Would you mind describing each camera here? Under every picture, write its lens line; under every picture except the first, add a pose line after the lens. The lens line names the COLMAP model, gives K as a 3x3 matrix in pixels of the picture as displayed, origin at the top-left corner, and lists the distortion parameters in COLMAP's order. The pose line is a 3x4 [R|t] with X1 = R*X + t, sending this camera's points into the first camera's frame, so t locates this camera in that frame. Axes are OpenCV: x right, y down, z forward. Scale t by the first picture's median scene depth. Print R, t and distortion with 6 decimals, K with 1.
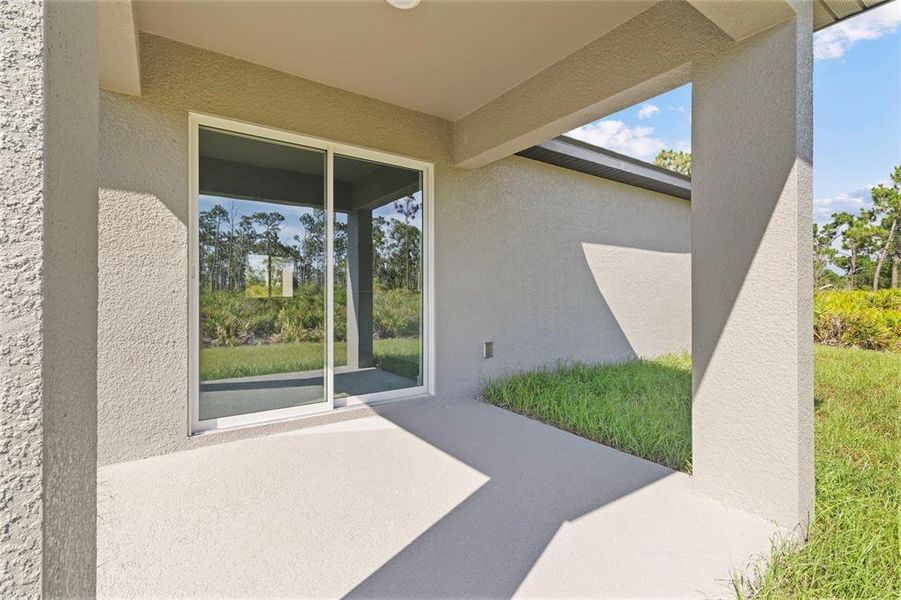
lens RADIAL K [[417.6, 0, 451.6], [0, 417.6, 291.8], [0, 0, 1]] dist [0.000892, 0.000396]
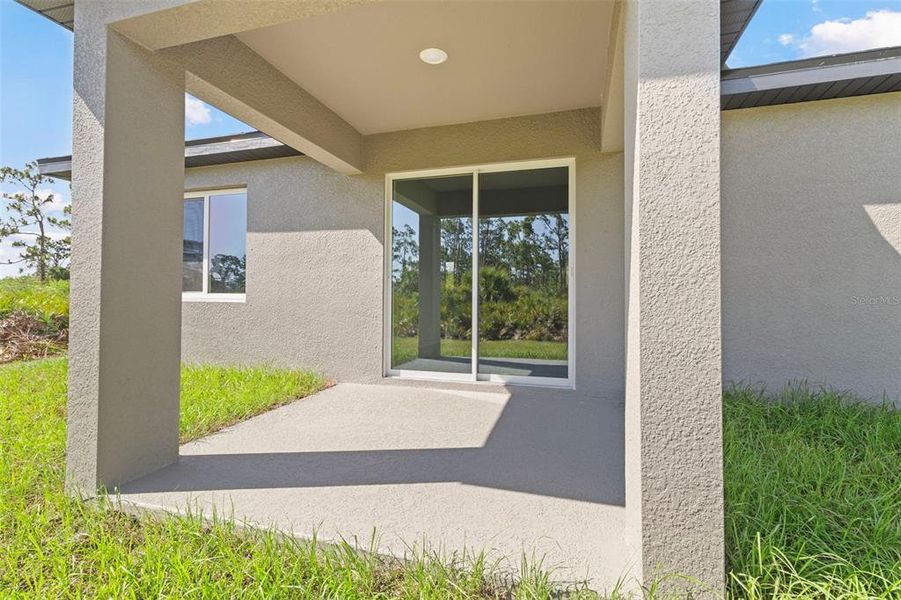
lens RADIAL K [[422.7, 0, 450.5], [0, 422.7, 300.0], [0, 0, 1]] dist [0.000591, 0.000177]
pose [[0.616095, 0.005275, -0.787655, 0.731365], [-0.002243, 0.999985, 0.004942, 0.038873], [0.787669, -0.001278, 0.616097, 0.184460]]
